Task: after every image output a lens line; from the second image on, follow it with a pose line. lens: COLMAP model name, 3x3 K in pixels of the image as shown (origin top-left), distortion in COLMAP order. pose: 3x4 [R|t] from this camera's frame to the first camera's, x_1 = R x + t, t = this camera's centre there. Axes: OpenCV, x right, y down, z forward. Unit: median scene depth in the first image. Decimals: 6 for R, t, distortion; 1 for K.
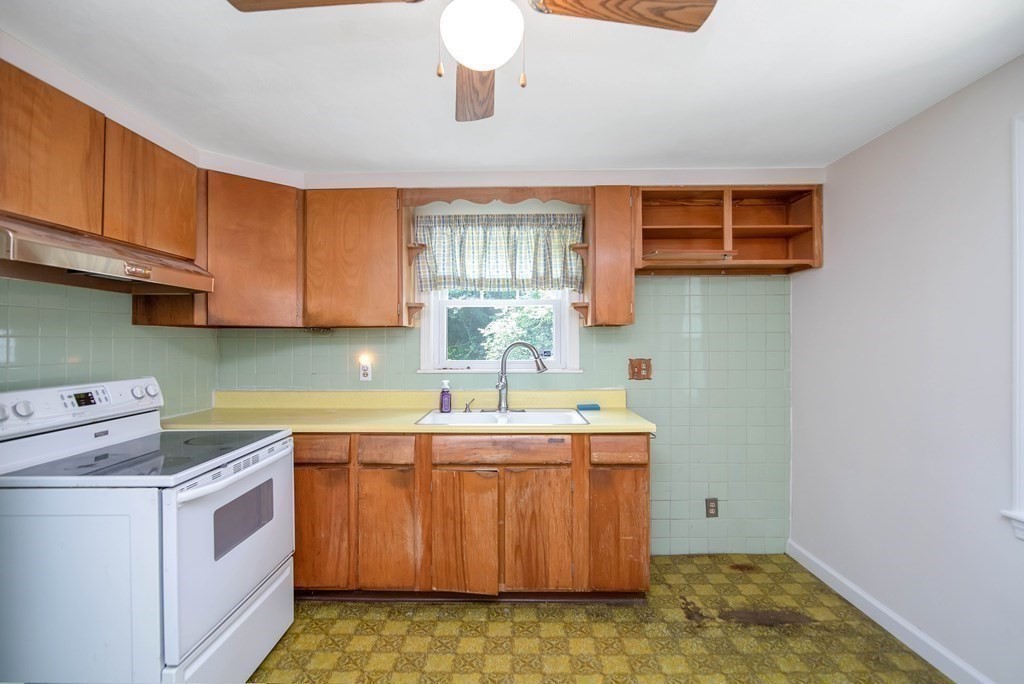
lens RADIAL K [[478.2, 0, 510.8], [0, 478.2, 345.3], [0, 0, 1]] dist [-0.009905, -0.002226]
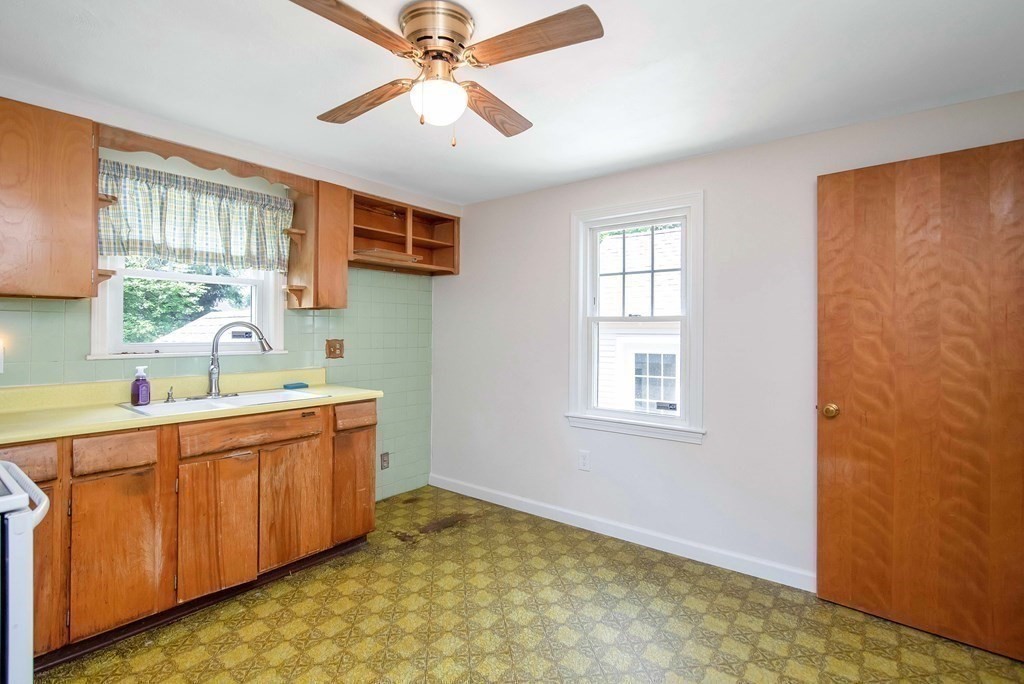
lens RADIAL K [[478.2, 0, 519.9], [0, 478.2, 325.2], [0, 0, 1]] dist [-0.009905, -0.002226]
pose [[0.601644, 0.015244, 0.798619, -0.415954], [-0.001903, 0.999842, -0.017651, 0.015987], [-0.798762, 0.009099, 0.601578, -0.020080]]
